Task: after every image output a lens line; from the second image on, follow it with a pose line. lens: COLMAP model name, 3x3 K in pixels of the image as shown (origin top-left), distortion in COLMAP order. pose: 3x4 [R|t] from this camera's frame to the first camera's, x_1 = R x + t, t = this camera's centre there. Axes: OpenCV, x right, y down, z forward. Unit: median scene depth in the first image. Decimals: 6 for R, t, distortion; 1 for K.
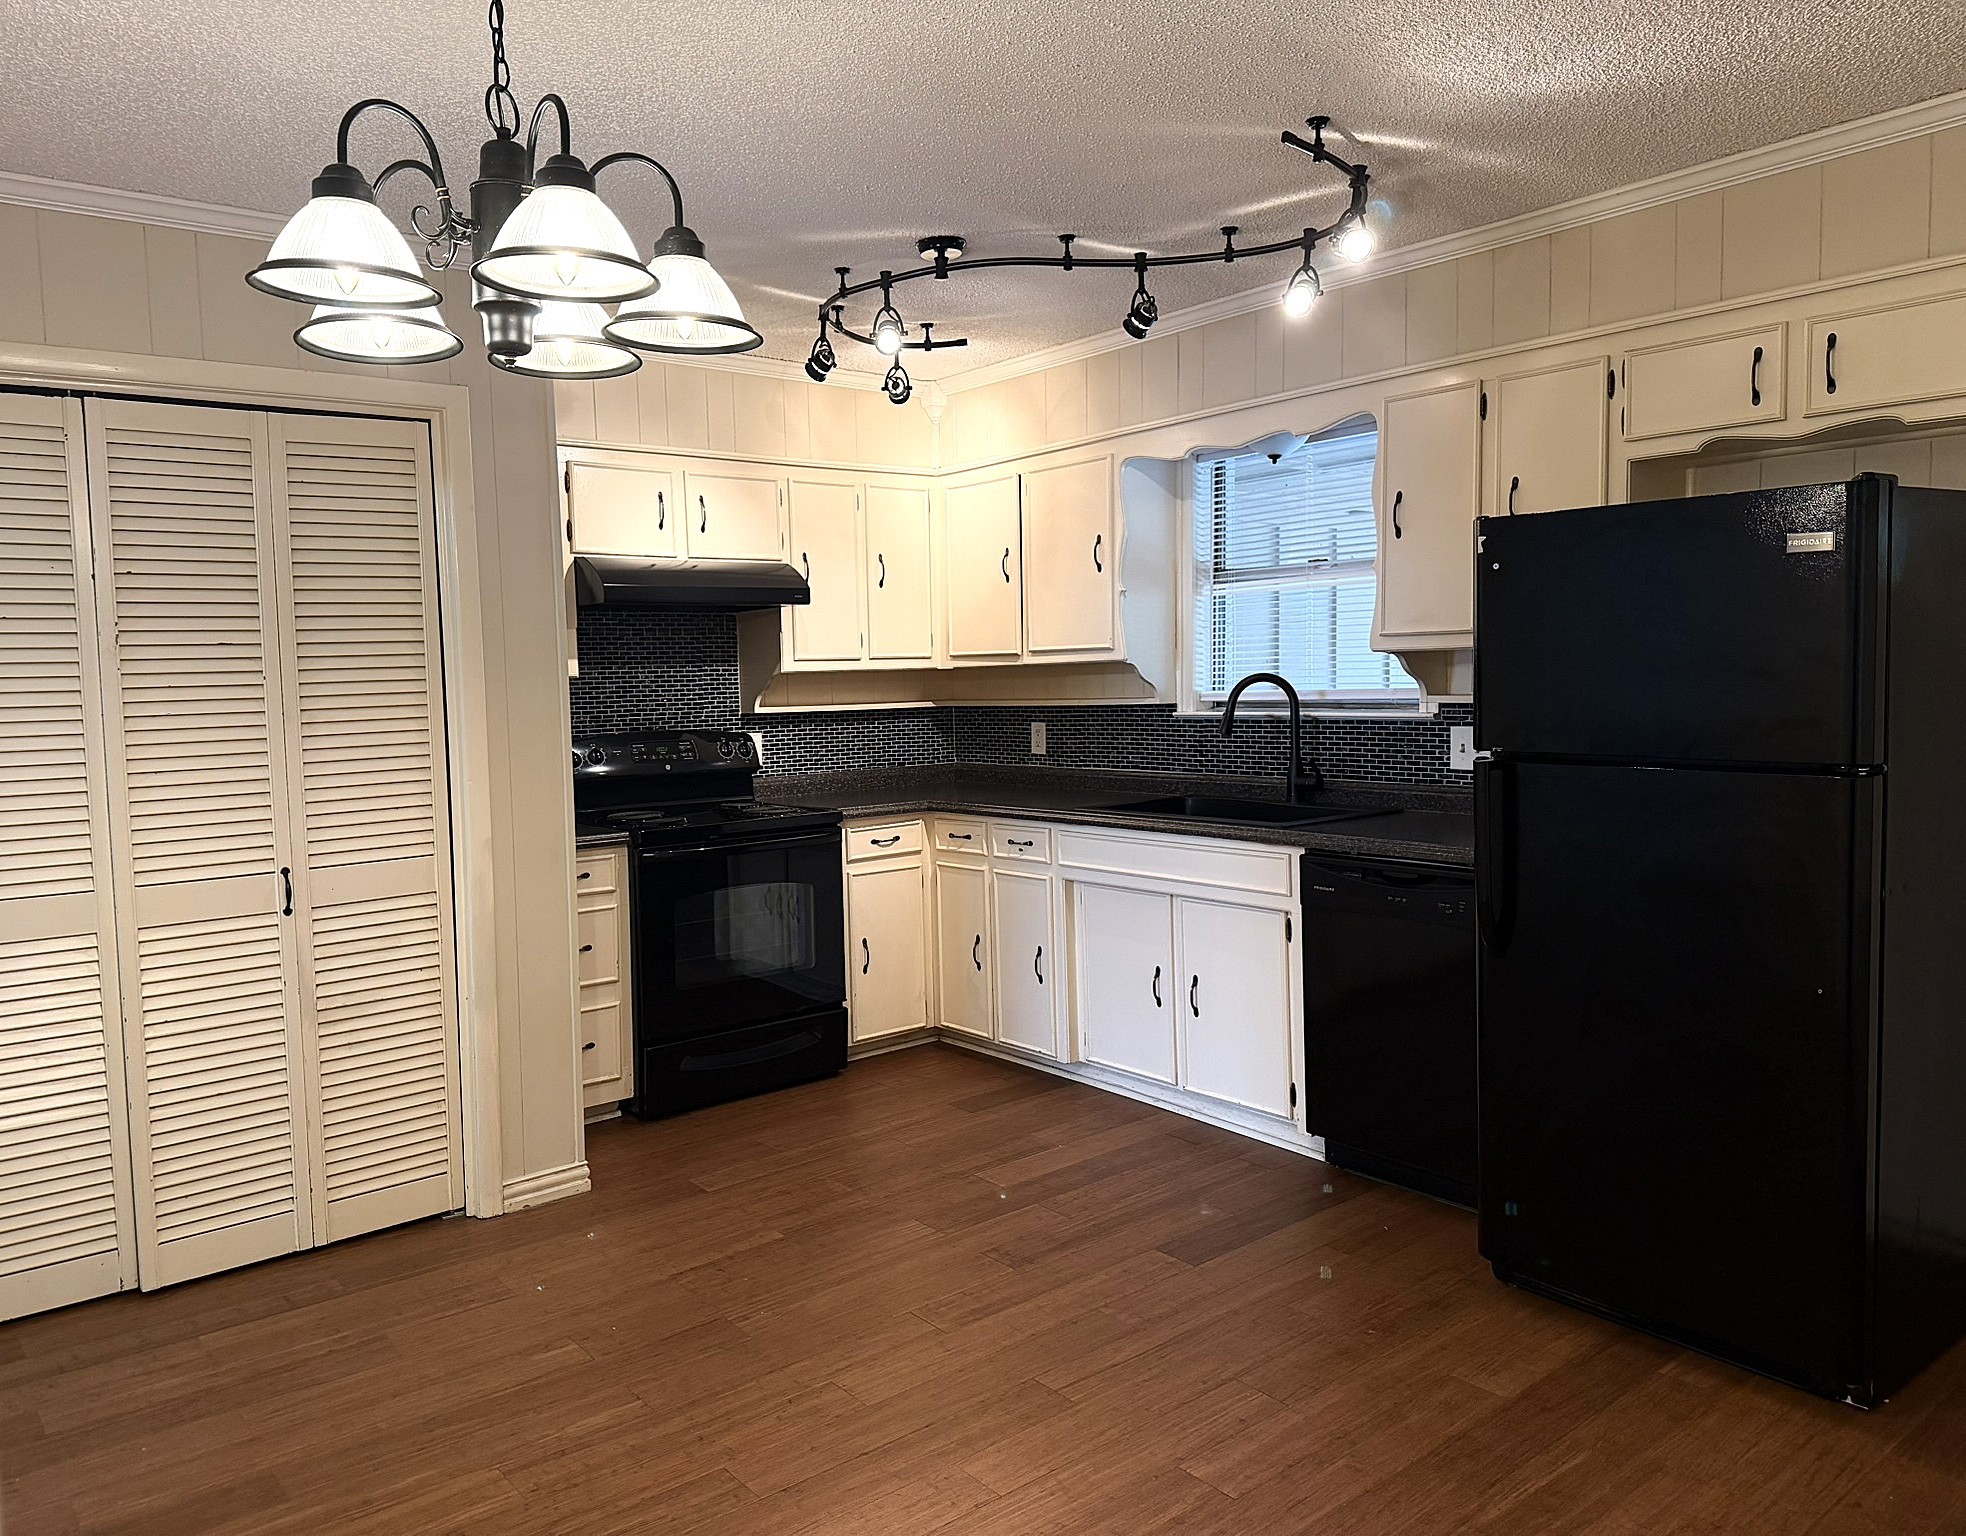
lens RADIAL K [[1453.1, 0, 983.0], [0, 1453.1, 768.0], [0, 0, 1]] dist [0.006086, 0.000091]
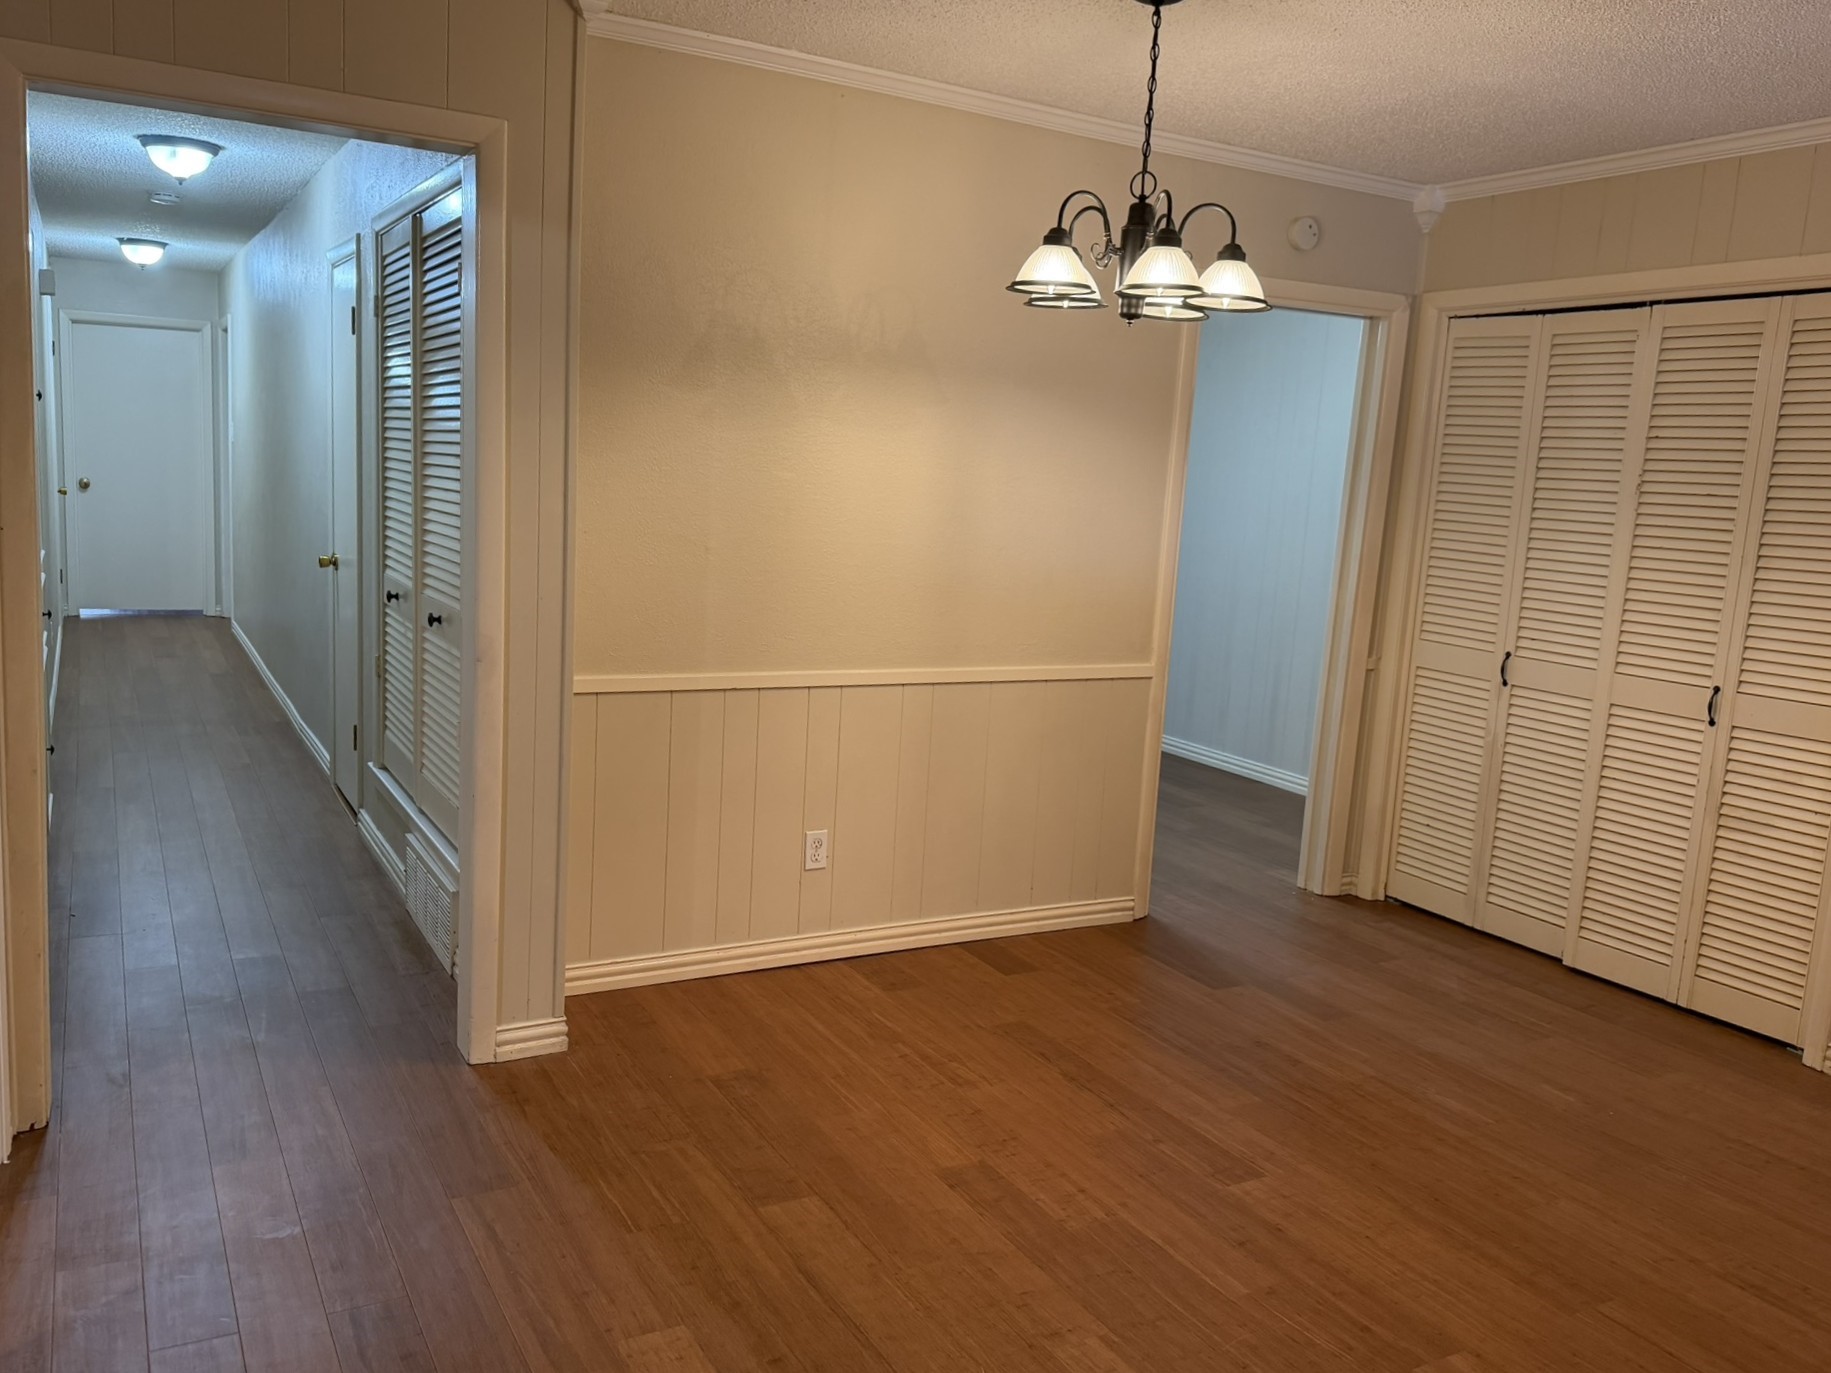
lens RADIAL K [[1444.7, 0, 915.5], [0, 1444.7, 686.5], [0, 0, 1]] dist [-0.002059, -0.002756]
pose [[-0.158983, 0.175359, -0.971583, 0.777529], [-0.123926, 0.972771, 0.195852, -0.073436], [0.979473, 0.151541, -0.132923, 0.523508]]
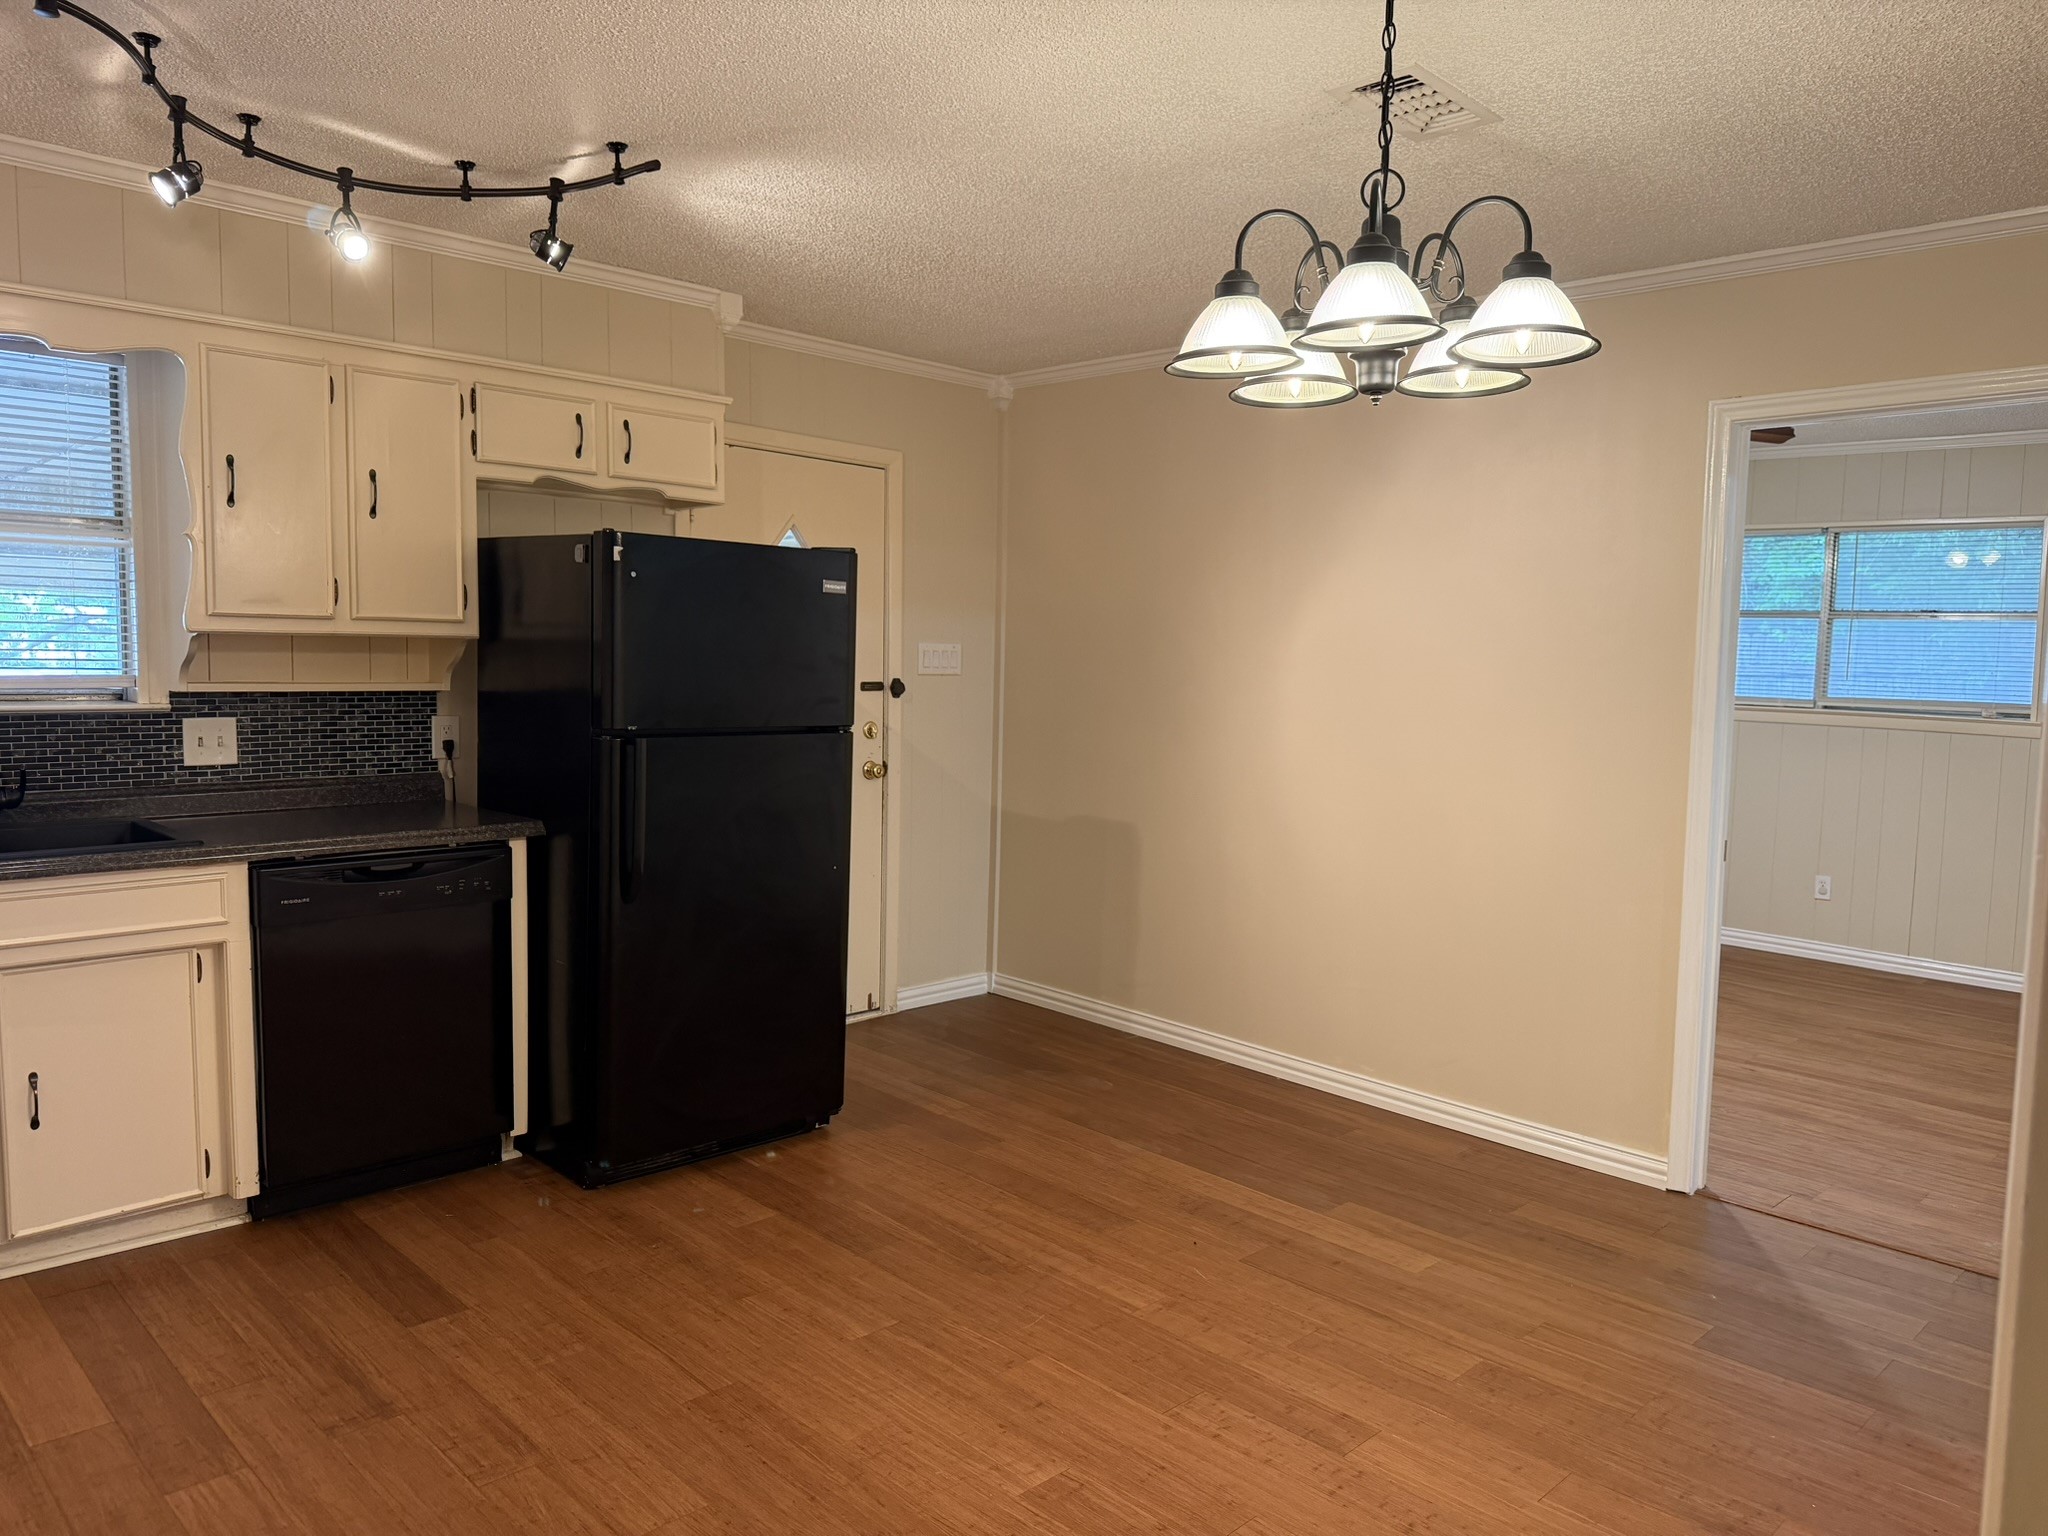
lens RADIAL K [[1434.5, 0, 1017.8], [0, 1434.5, 772.7], [0, 0, 1]] dist [-0.004929, -0.005456]
pose [[-0.105216, -0.064750, 0.992339, -0.745653], [0.050271, 0.996256, 0.070336, -0.038598], [-0.993178, 0.057286, -0.101567, 0.714682]]
